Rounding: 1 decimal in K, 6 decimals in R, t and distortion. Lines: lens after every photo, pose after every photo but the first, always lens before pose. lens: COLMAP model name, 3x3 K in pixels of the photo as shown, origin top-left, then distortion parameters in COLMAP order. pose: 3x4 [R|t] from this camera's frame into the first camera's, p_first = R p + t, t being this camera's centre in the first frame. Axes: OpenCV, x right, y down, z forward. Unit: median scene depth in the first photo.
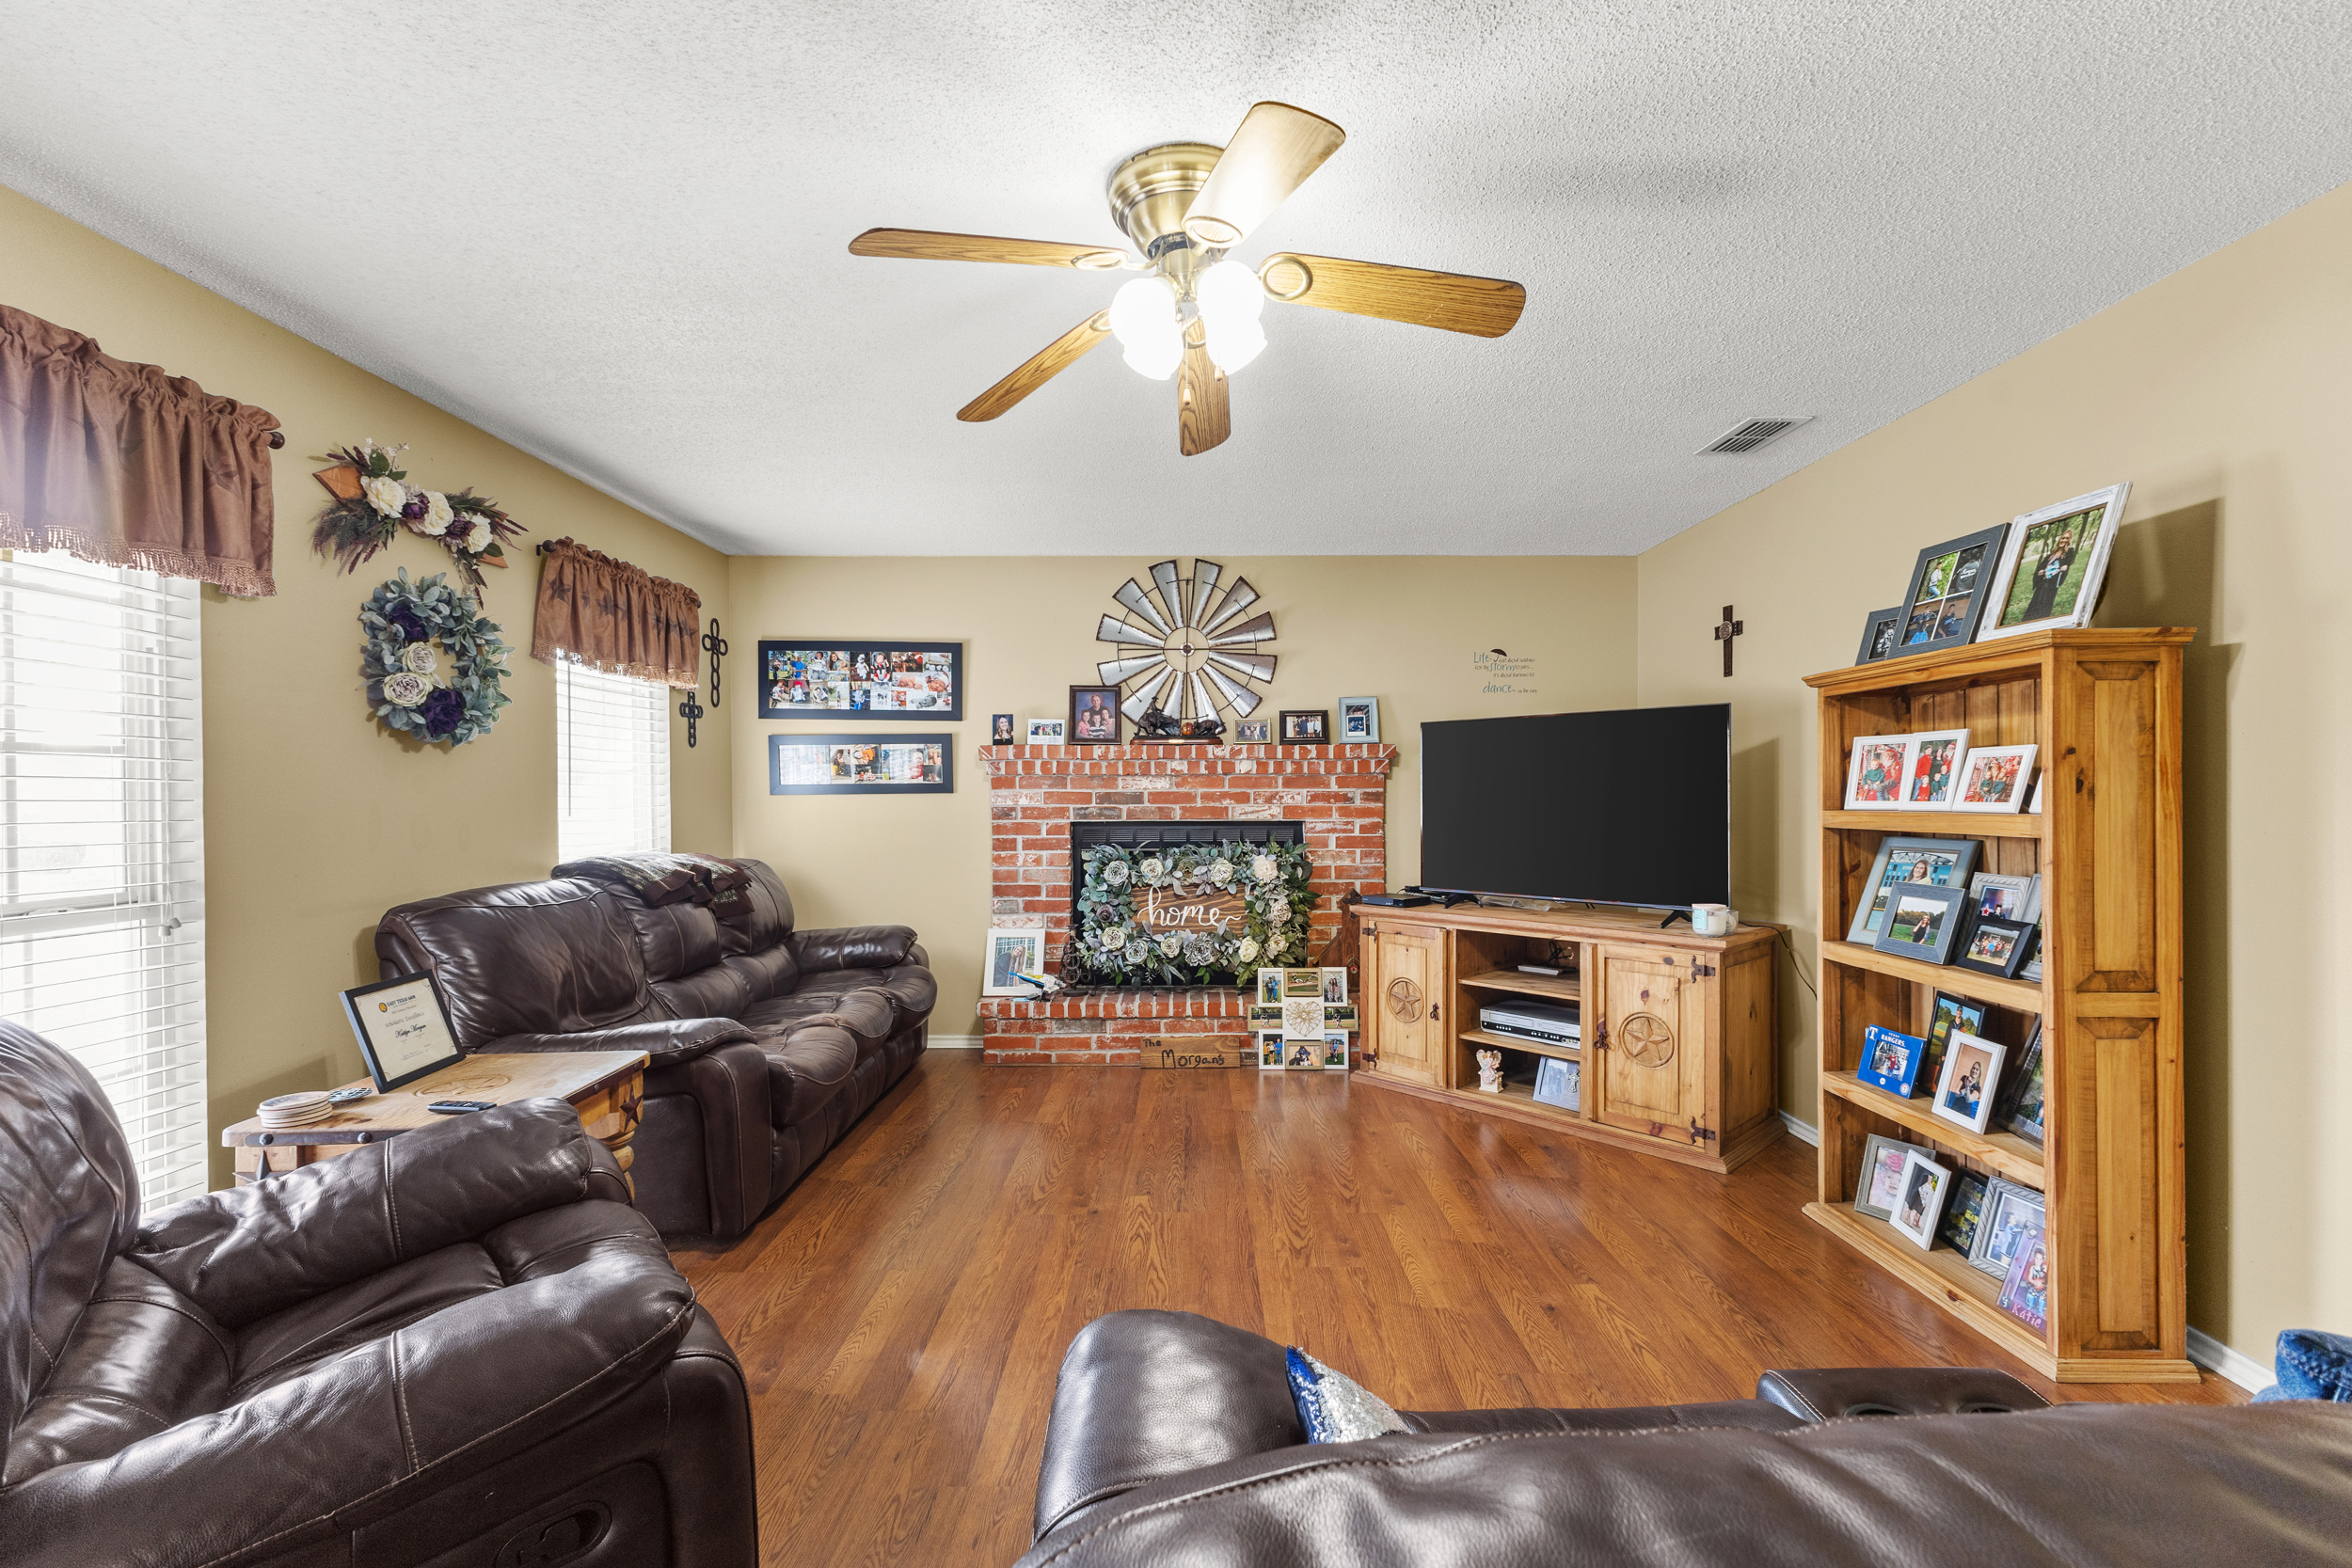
lens RADIAL K [[1024.3, 0, 1179.9], [0, 1024.3, 796.6], [0, 0, 1]] dist [0.006861, 0.000363]
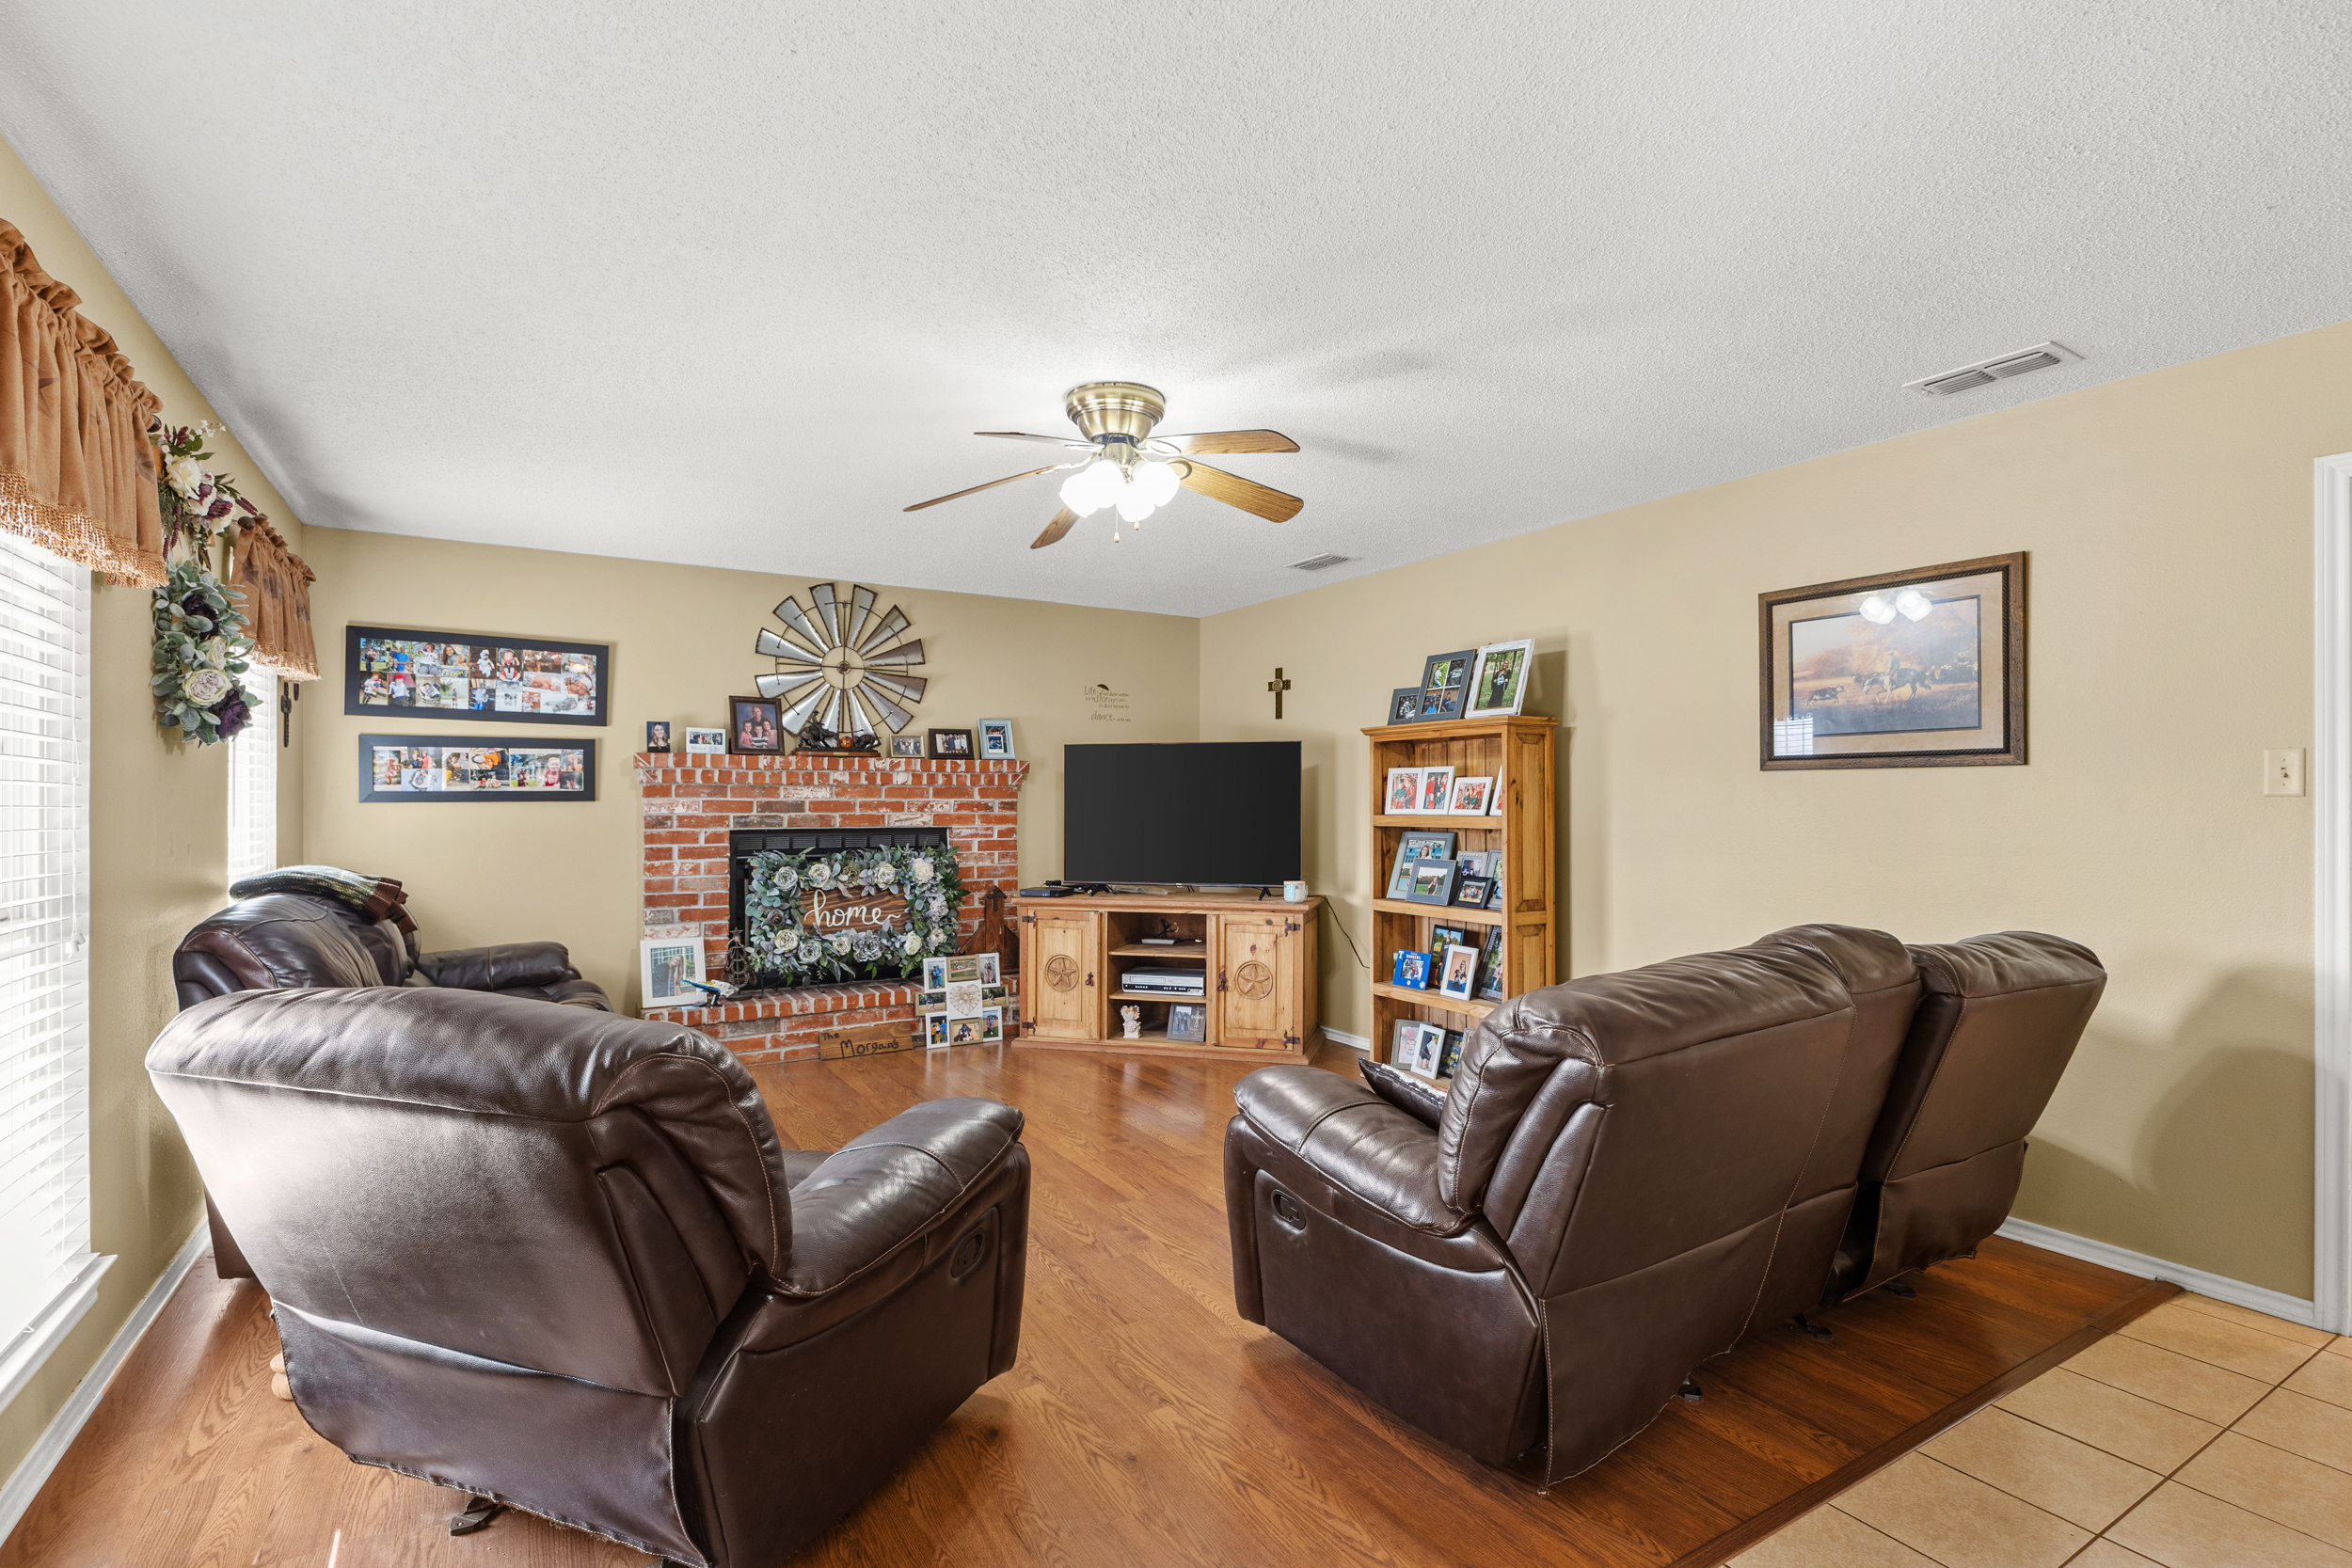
lens RADIAL K [[1105.3, 0, 1177.4], [0, 1105.3, 792.8], [0, 0, 1]] dist [-0.001689, 0.000084]
pose [[0.856767, 0.007945, 0.515643, -0.313752], [-0.001616, 0.999918, -0.012721, 0.001037], [-0.515701, 0.010066, 0.856709, -0.179997]]
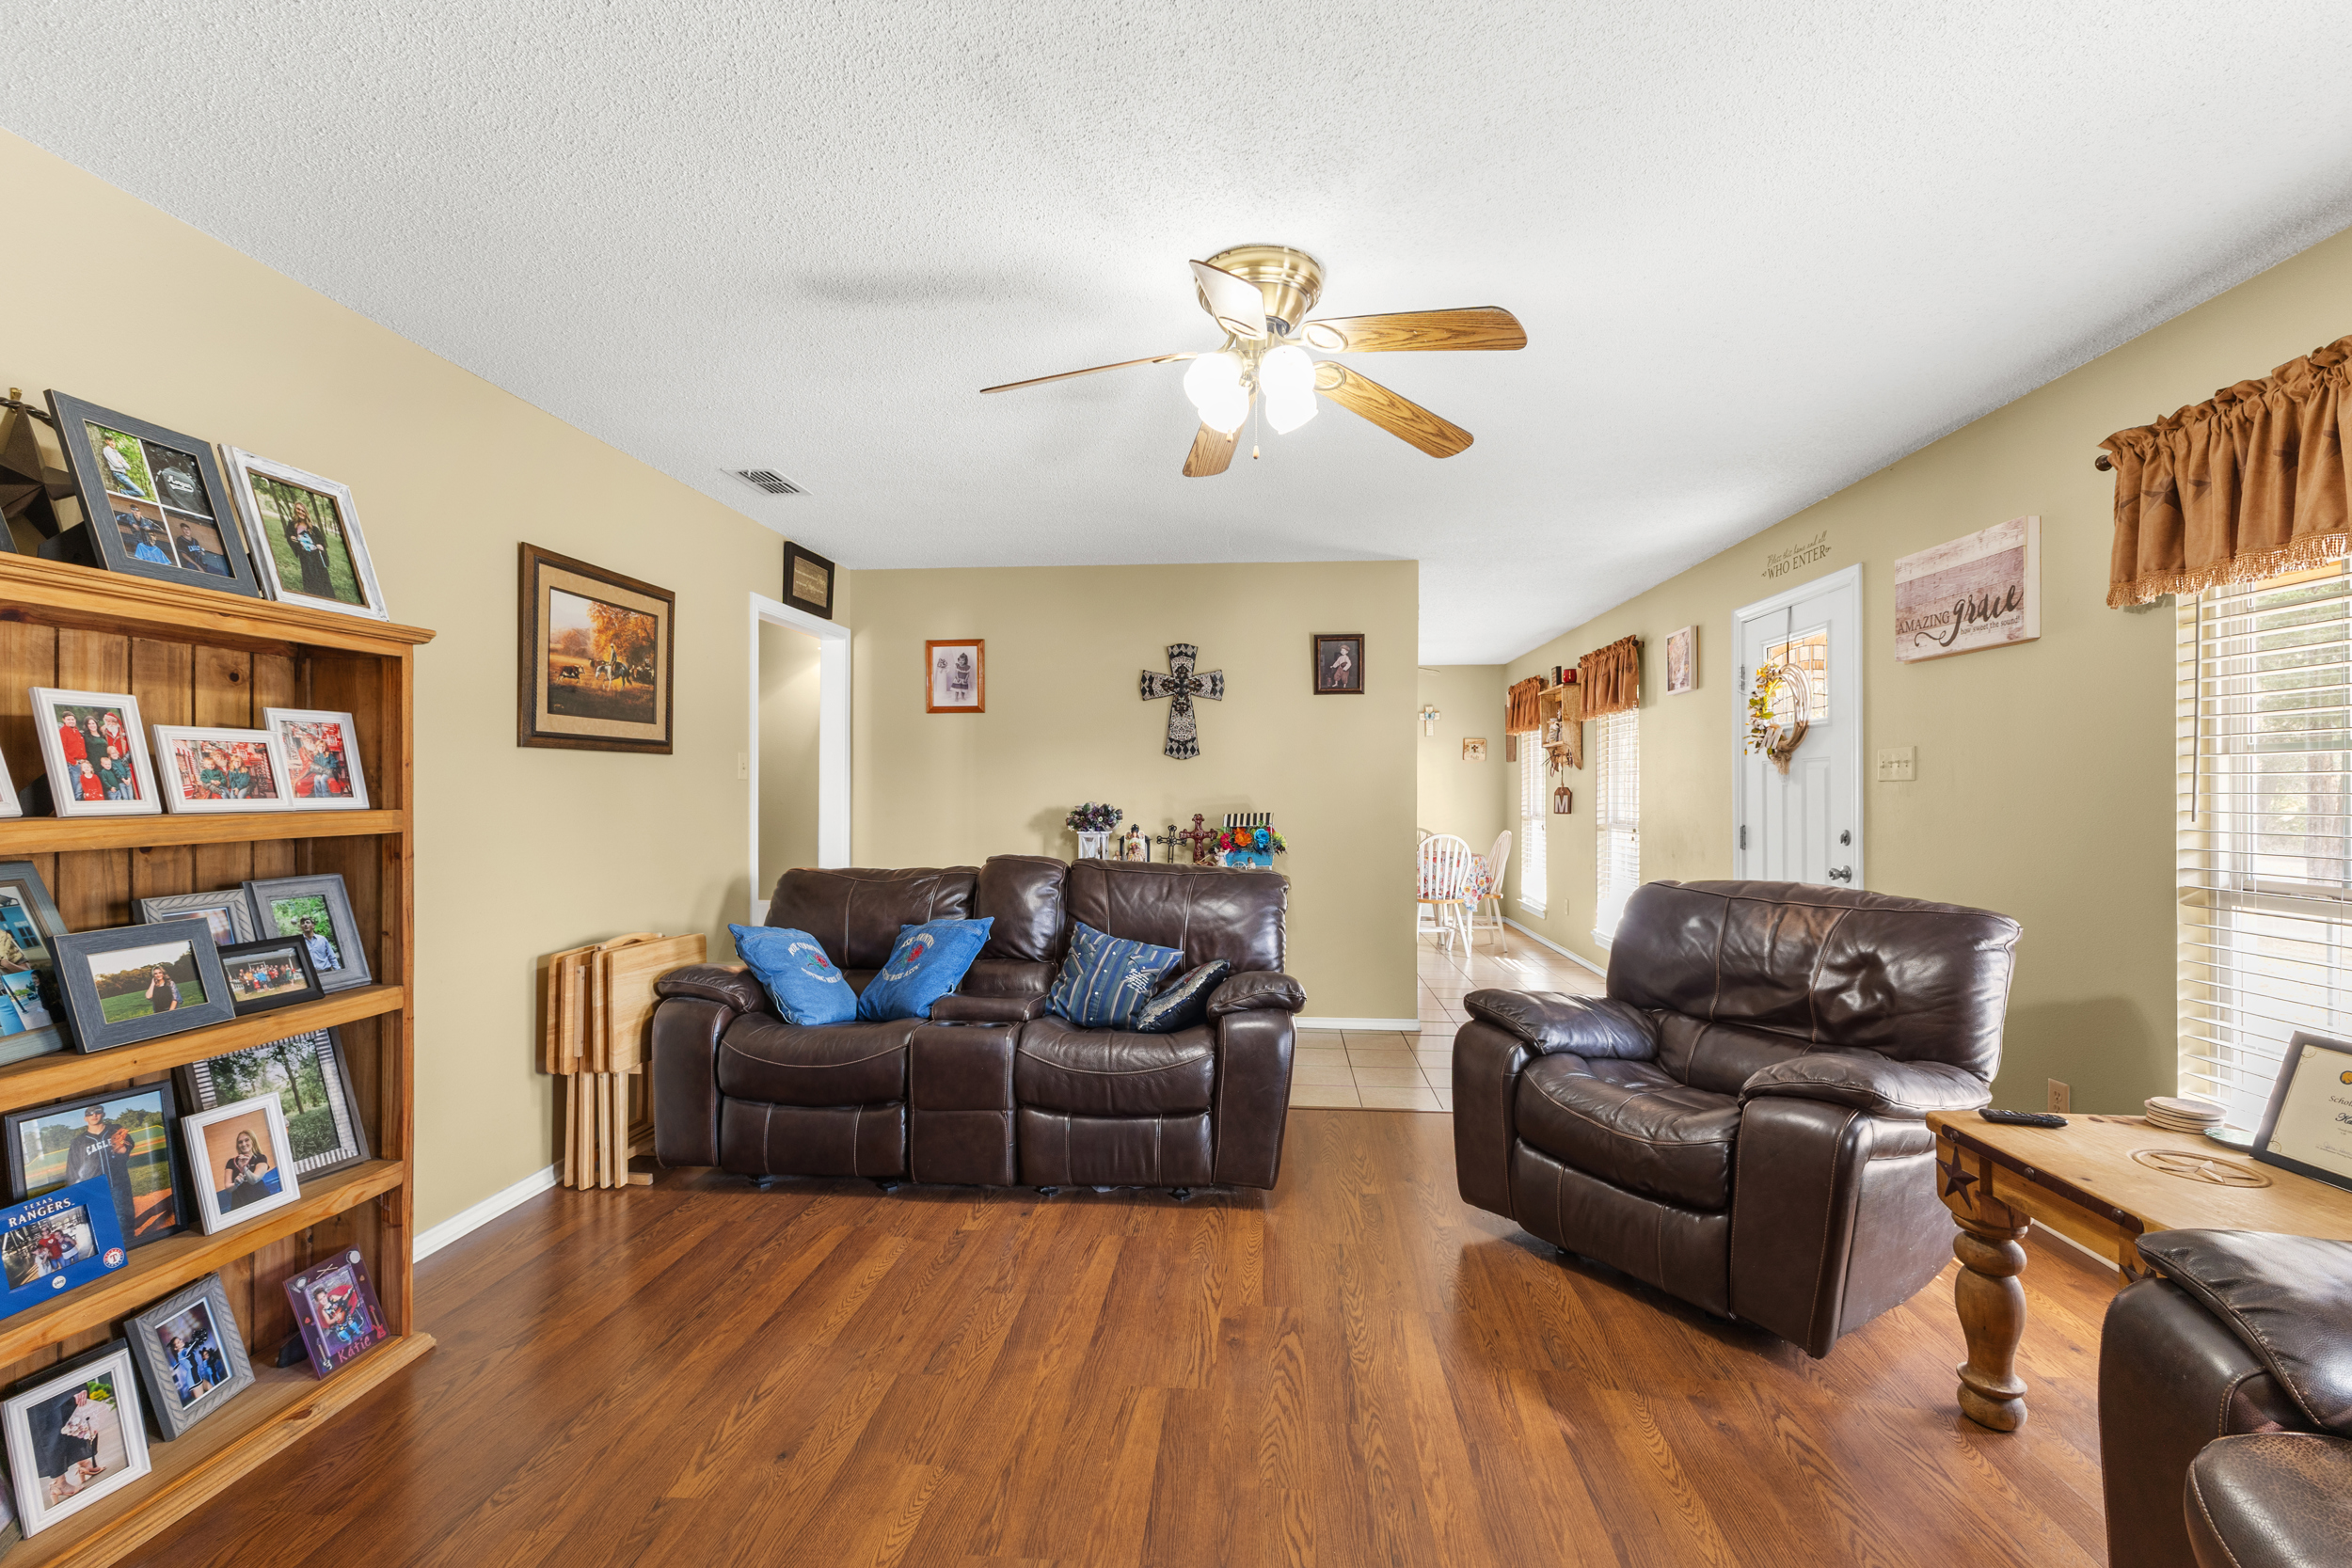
lens RADIAL K [[1057.4, 0, 1186.4], [0, 1057.4, 782.4], [0, 0, 1]] dist [0.001699, 0.000009]
pose [[-0.997745, 0.002323, 0.067081, 0.003052], [0.002493, 0.999994, 0.002450, -0.003936], [-0.067075, 0.002612, -0.997745, 0.934319]]
